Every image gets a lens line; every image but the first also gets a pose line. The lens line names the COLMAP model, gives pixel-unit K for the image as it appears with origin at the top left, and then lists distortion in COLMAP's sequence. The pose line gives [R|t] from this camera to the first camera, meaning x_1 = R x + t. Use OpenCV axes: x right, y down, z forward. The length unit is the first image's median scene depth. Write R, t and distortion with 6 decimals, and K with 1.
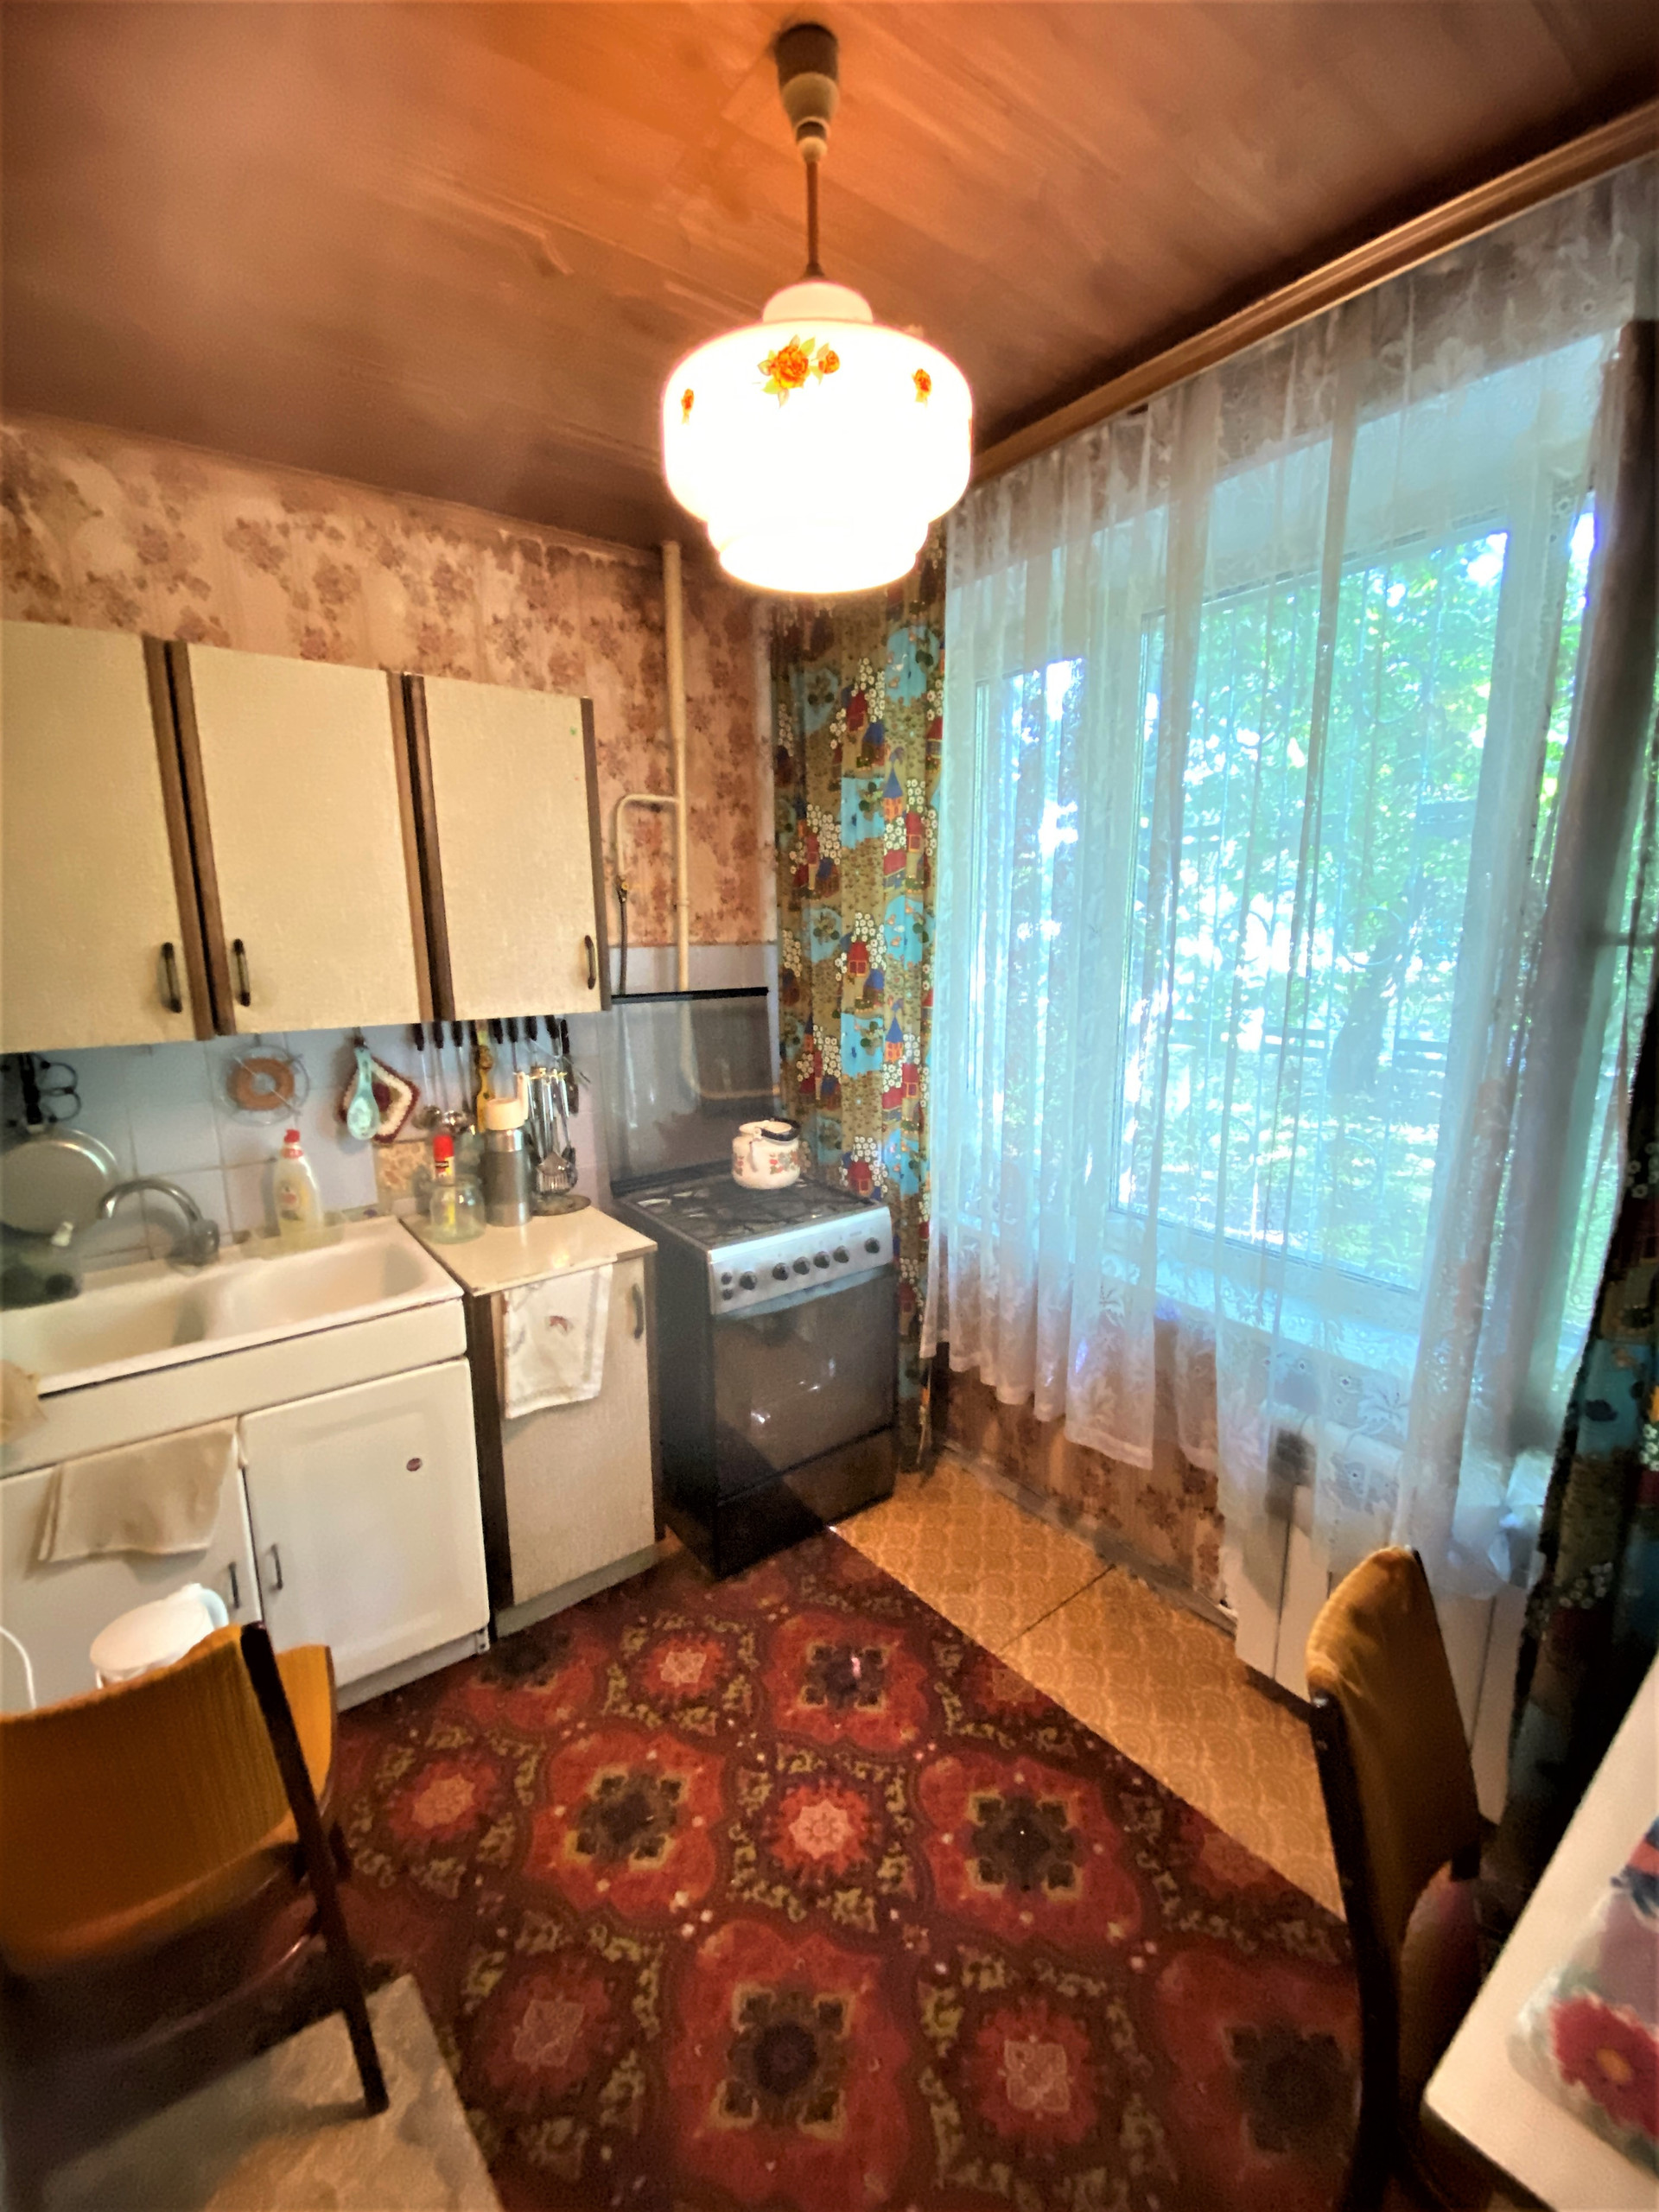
lens RADIAL K [[915.2, 0, 827.9], [0, 915.2, 1121.2], [0, 0, 1]] dist [-0.008658, -0.006777]
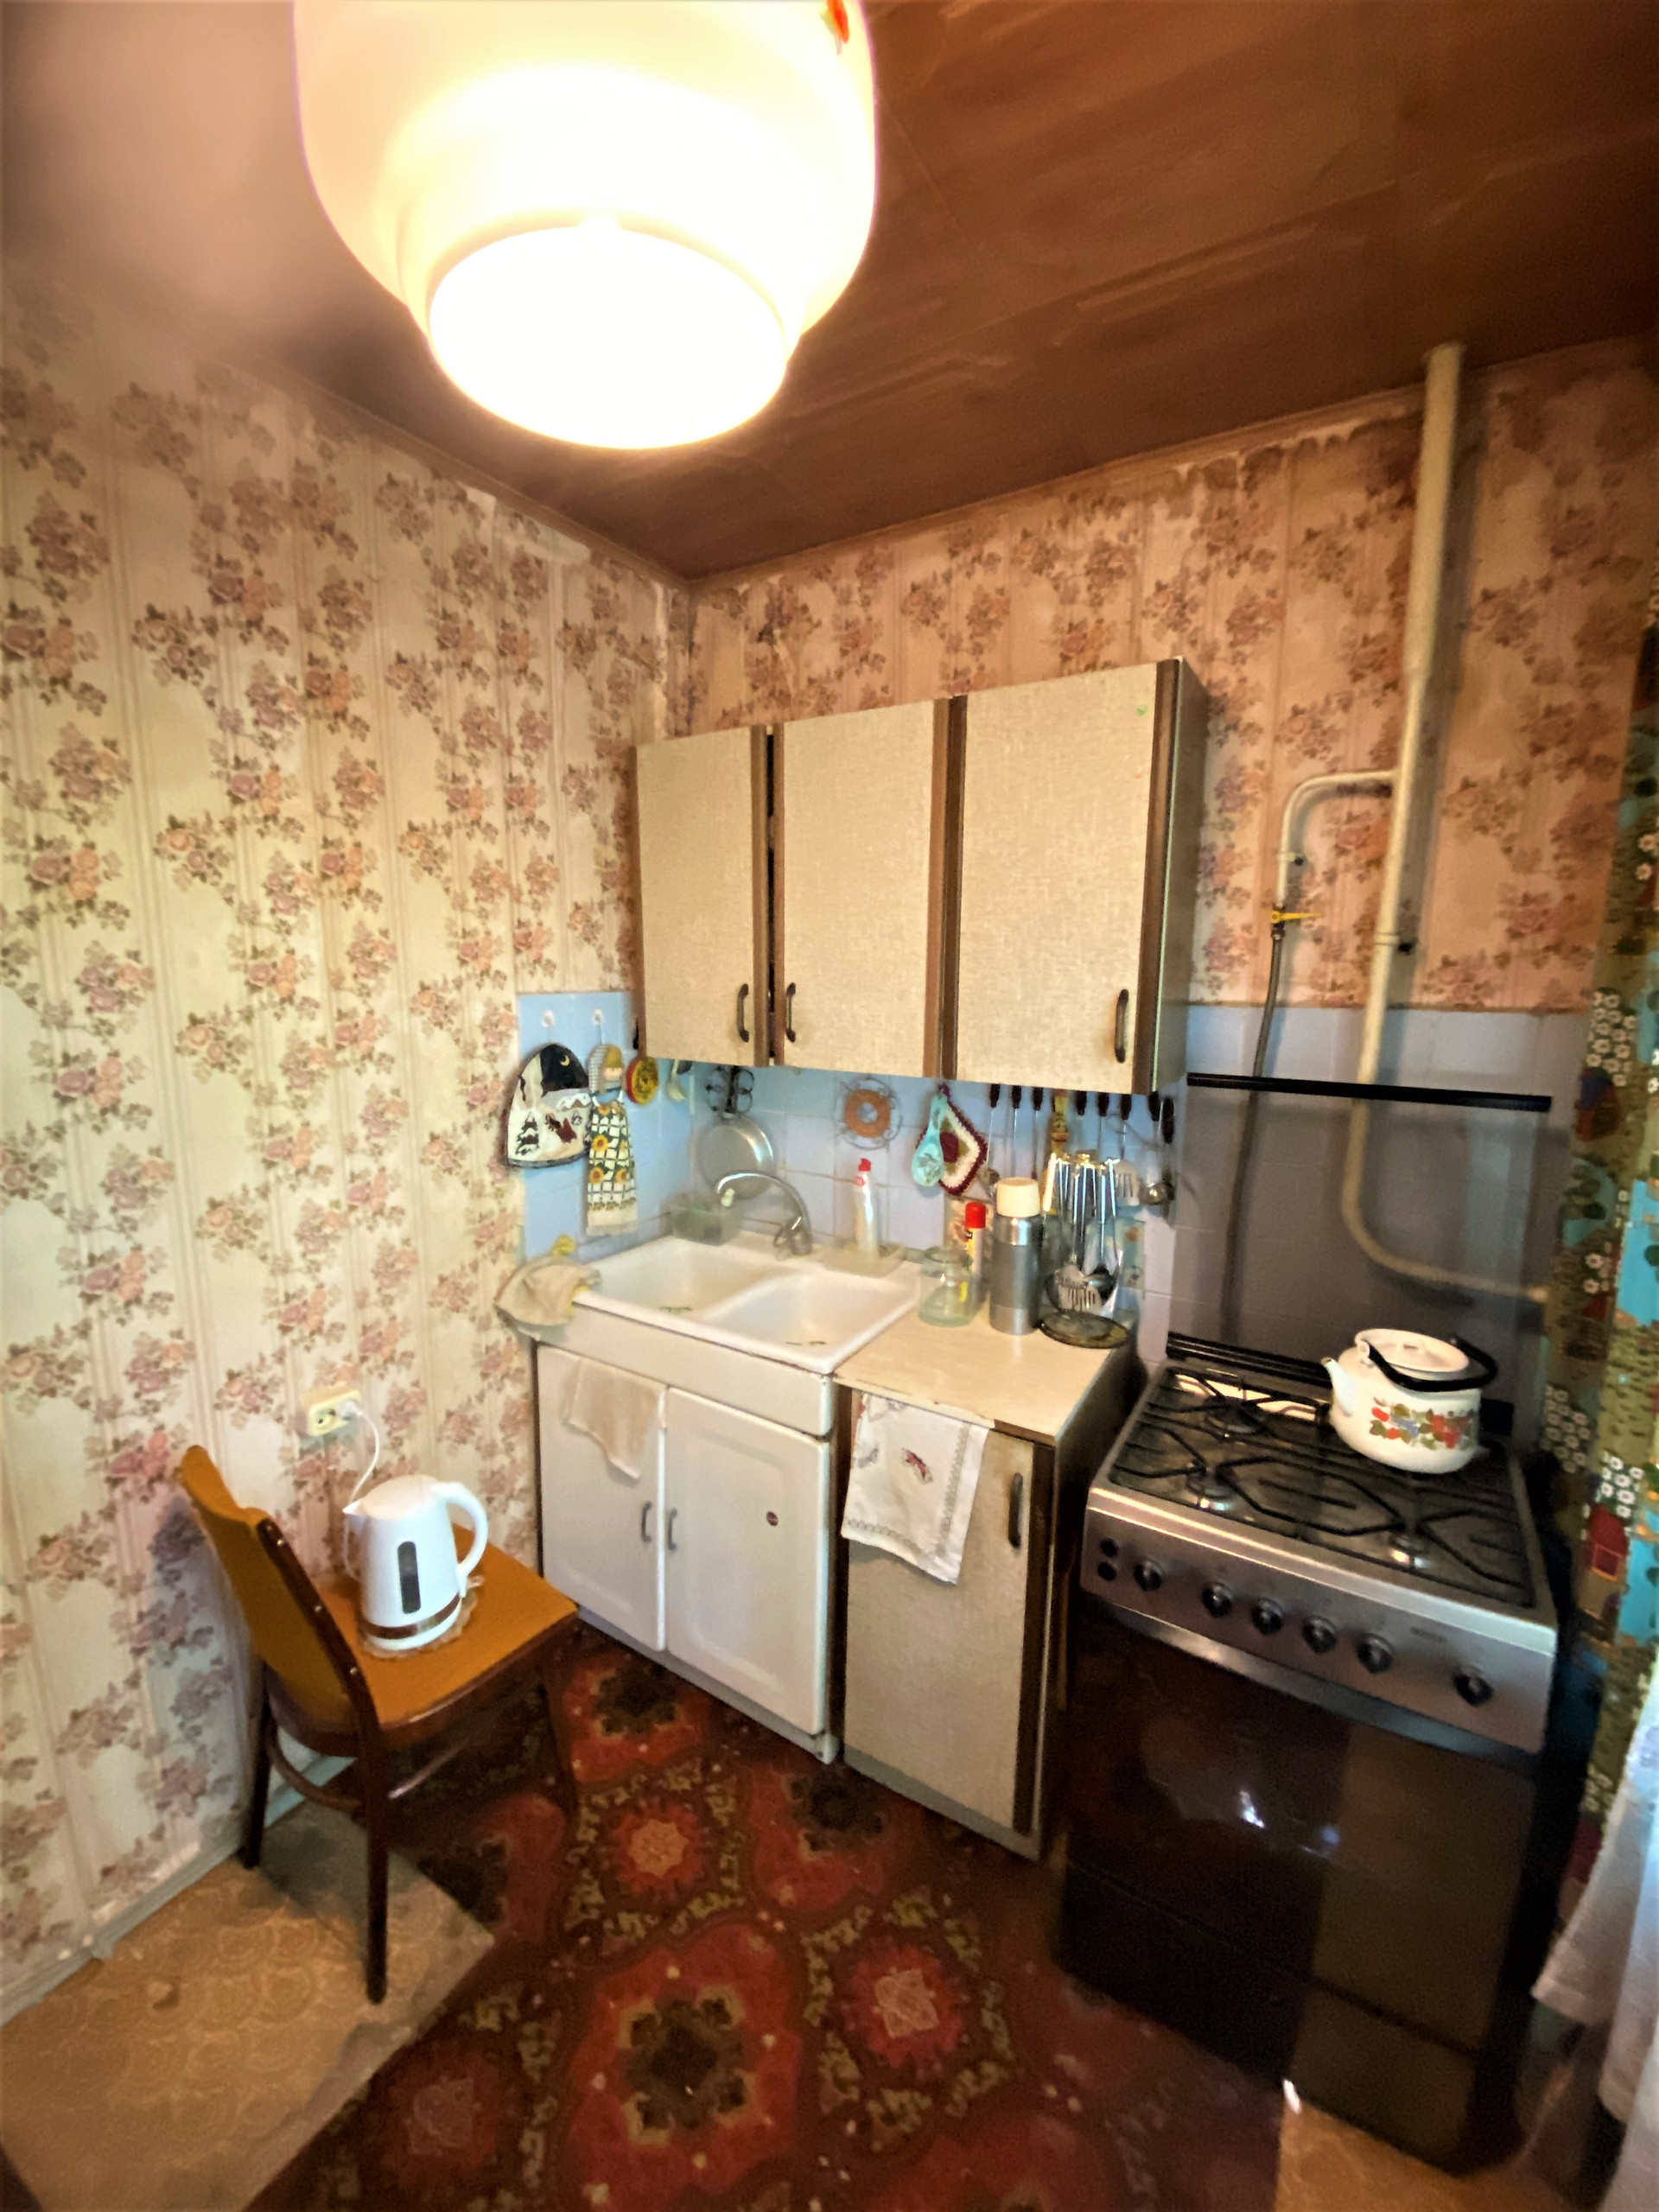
lens RADIAL K [[915.2, 0, 828.0], [0, 915.2, 1096.9], [0, 0, 1]] dist [-0.008658, -0.006777]
pose [[0.353530, 0.155060, -0.922482, 0.346257], [-0.196381, 0.976491, 0.088878, -0.142601], [0.914577, 0.149737, 0.375670, 0.540337]]
